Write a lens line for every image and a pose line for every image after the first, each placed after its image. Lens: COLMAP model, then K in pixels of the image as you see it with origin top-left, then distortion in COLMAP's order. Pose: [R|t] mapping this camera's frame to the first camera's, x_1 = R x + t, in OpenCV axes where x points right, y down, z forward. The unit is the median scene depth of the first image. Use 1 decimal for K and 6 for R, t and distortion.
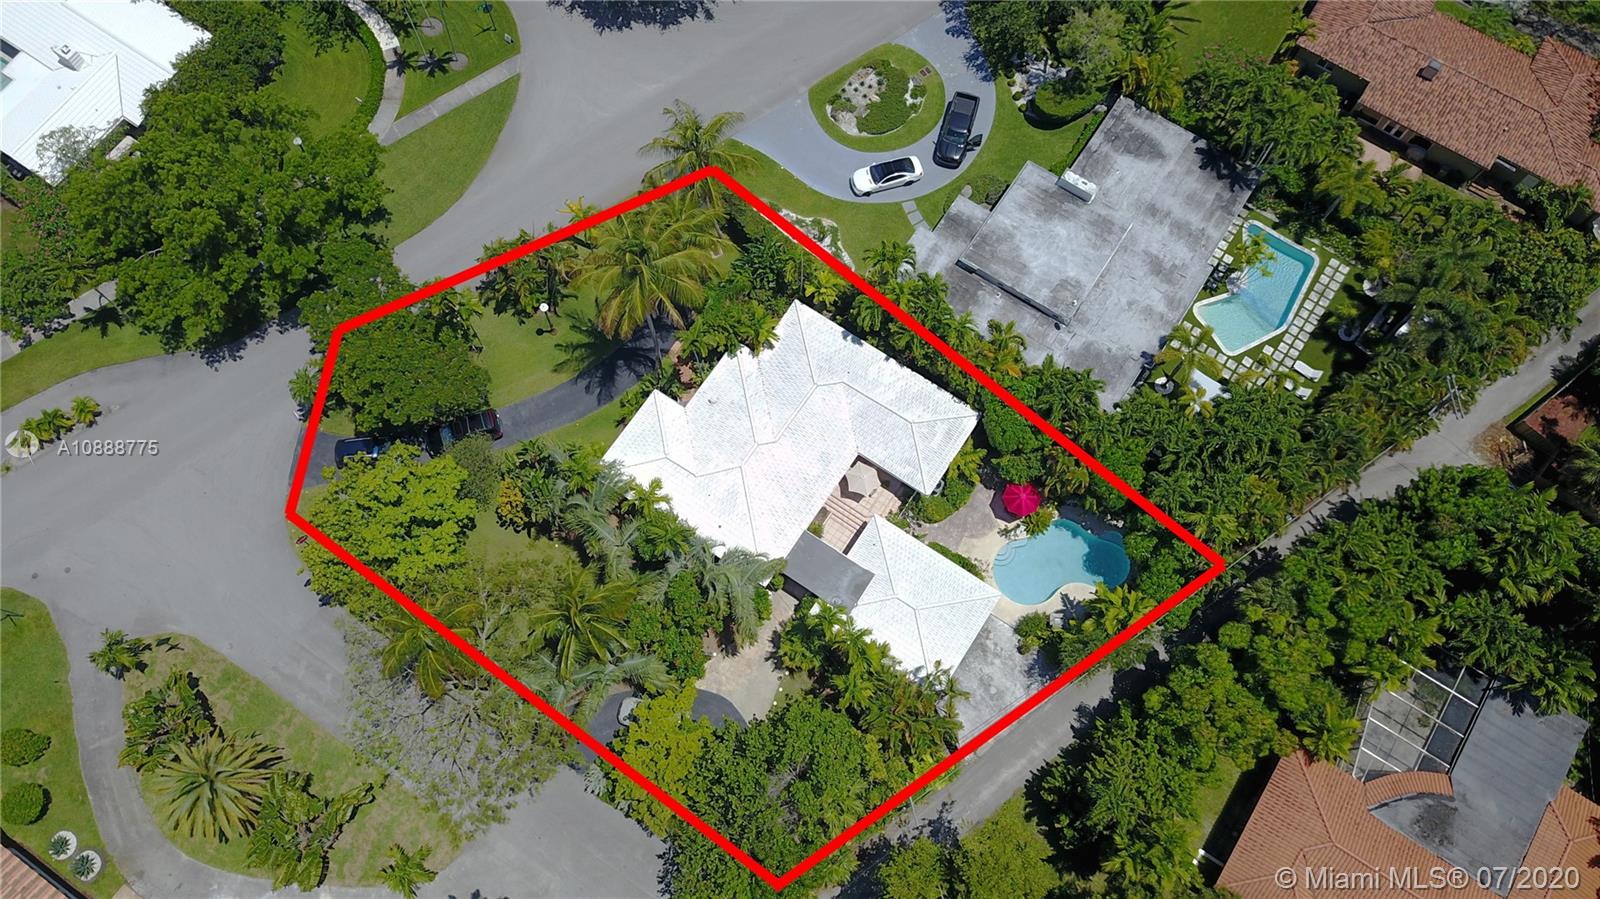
lens RADIAL K [[1223.8, 0, 800.0], [0, 1223.8, 449.5], [0, 0, 1]] dist [-0.039338, 0.000167]
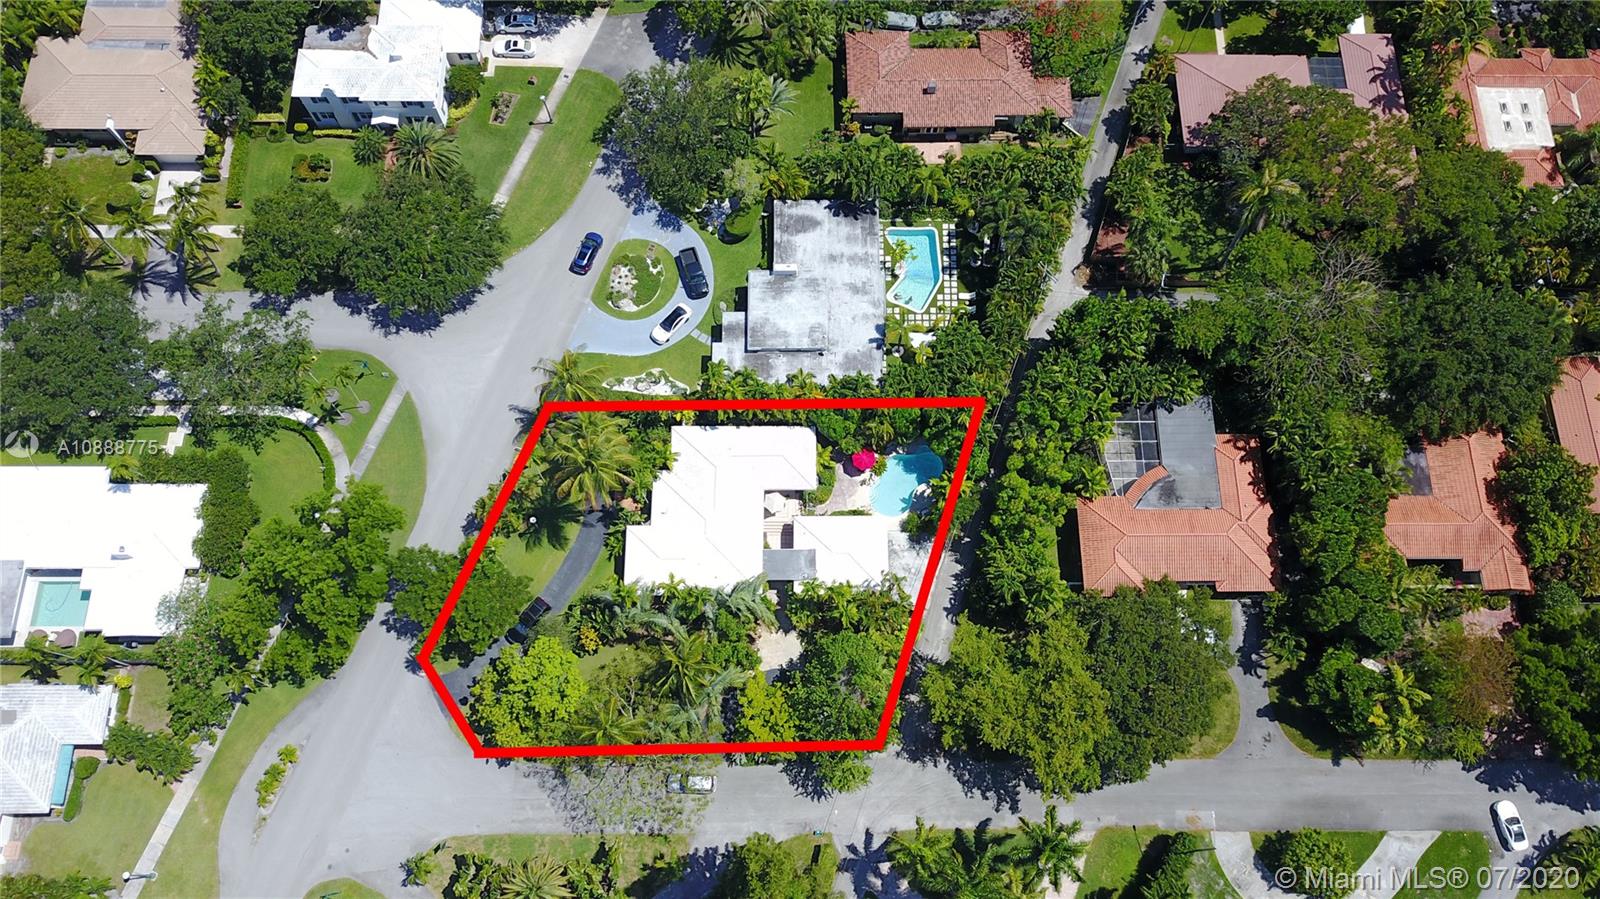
lens RADIAL K [[1223.8, 0, 800.0], [0, 1223.8, 449.5], [0, 0, 1]] dist [-0.039338, 0.000167]
pose [[0.830332, -0.527754, 0.178950, -0.158139], [0.529298, 0.847345, 0.043014, -0.079428], [-0.174333, 0.059002, 0.982917, -0.527779]]
